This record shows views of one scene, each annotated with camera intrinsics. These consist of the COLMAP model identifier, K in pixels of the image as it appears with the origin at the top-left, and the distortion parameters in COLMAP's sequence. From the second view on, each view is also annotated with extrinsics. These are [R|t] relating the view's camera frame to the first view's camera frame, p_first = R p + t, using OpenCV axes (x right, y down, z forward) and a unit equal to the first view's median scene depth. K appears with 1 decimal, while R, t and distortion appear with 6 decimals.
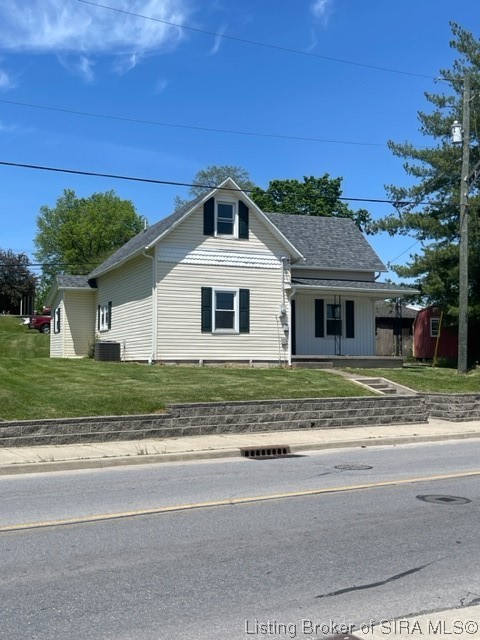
lens RADIAL K [[733.0, 0, 240.3], [0, 733.0, 318.0], [0, 0, 1]] dist [0.002265, 0.000000]
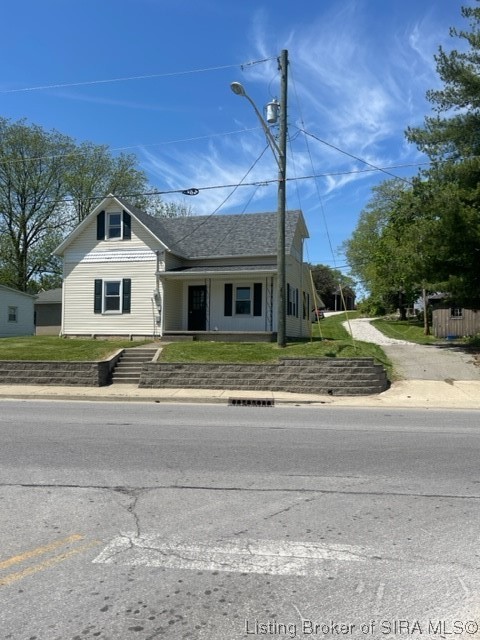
lens RADIAL K [[513.5, 0, 240.1], [0, 513.5, 323.6], [0, 0, 1]] dist [-0.002932, -0.001716]
pose [[0.808758, -0.019393, -0.587822, 0.689863], [0.027450, 0.999612, 0.004789, 0.039679], [0.587500, -0.020009, 0.808976, 0.393597]]
